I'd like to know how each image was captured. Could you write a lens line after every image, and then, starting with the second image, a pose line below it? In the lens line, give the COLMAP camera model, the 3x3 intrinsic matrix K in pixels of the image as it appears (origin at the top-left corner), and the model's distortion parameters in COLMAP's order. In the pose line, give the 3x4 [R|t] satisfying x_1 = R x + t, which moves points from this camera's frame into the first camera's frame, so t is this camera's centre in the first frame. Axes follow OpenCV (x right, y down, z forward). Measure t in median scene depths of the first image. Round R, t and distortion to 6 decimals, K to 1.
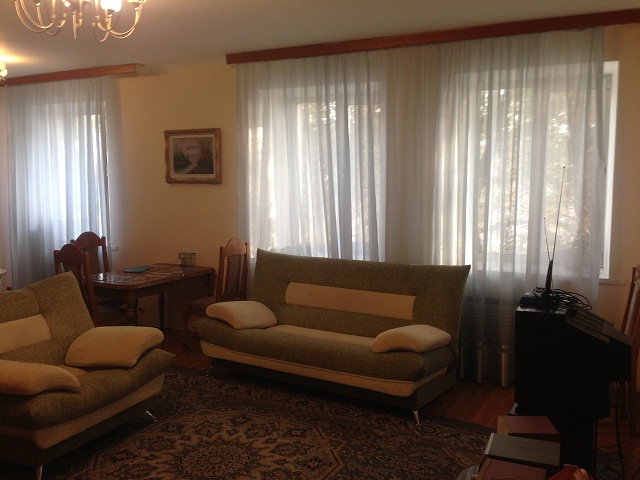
lens RADIAL K [[613.0, 0, 320.0], [0, 613.0, 240.0], [0, 0, 1]] dist [0.176445, -0.337636]
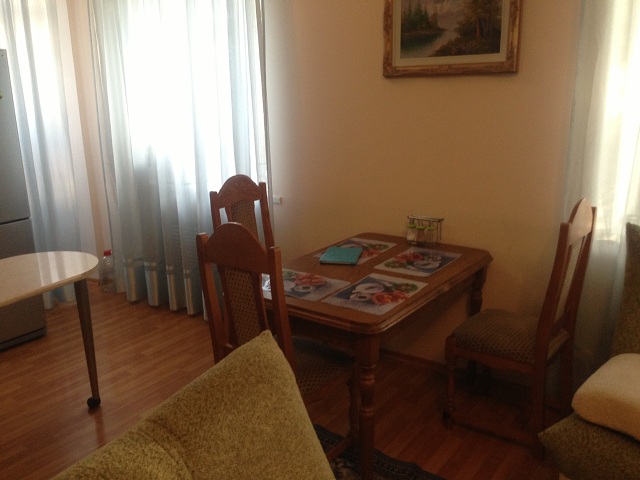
lens RADIAL K [[613.0, 0, 320.0], [0, 613.0, 240.0], [0, 0, 1]] dist [0.176445, -0.337636]
pose [[0.991210, 0.010523, -0.131879, -0.233359], [0.010283, 0.987688, 0.156097, -0.041340], [0.131898, -0.156081, 0.978898, 0.482854]]
